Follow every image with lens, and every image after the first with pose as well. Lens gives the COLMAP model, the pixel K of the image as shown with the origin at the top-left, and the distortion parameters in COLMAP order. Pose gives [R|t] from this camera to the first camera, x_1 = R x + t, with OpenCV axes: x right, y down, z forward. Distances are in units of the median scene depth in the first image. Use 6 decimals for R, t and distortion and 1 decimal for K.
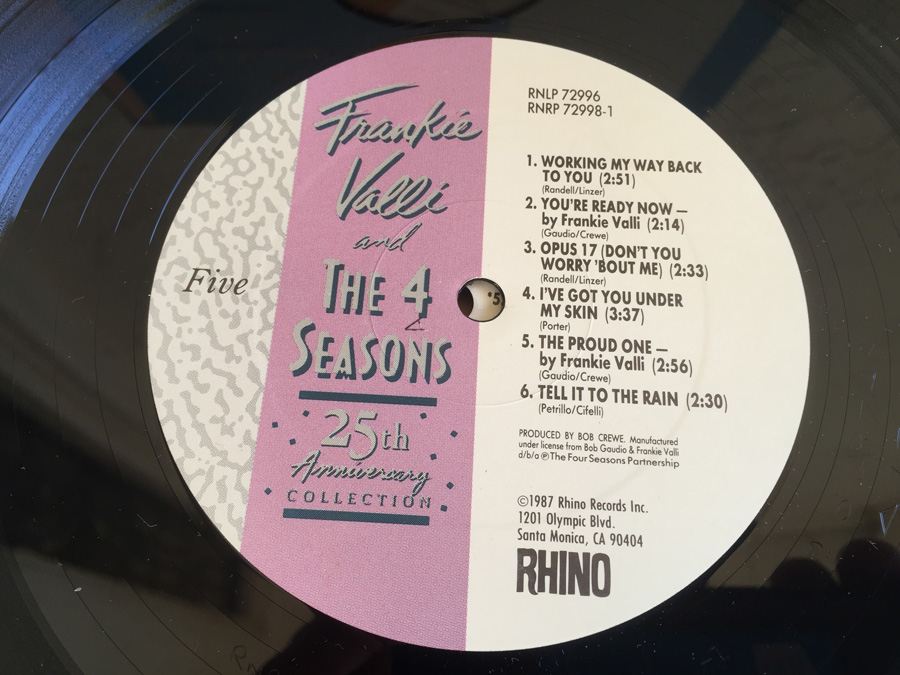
lens RADIAL K [[651.1, 0, 460.2], [0, 651.1, 376.1], [0, 0, 1]] dist [0.027145, 0.000756]
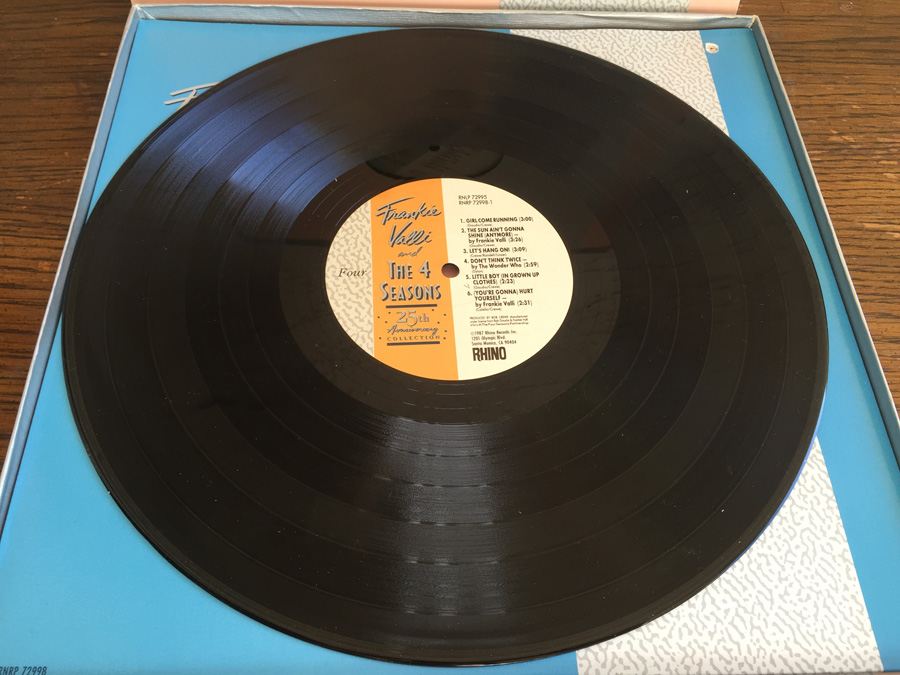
lens RADIAL K [[758.5, 0, 452.0], [0, 758.5, 338.6], [0, 0, 1]] dist [0.047745, -0.092636]
pose [[0.992025, -0.086475, 0.091693, -0.270152], [0.105197, 0.968785, -0.224476, 0.871611], [-0.069419, 0.232332, 0.970156, -1.987969]]
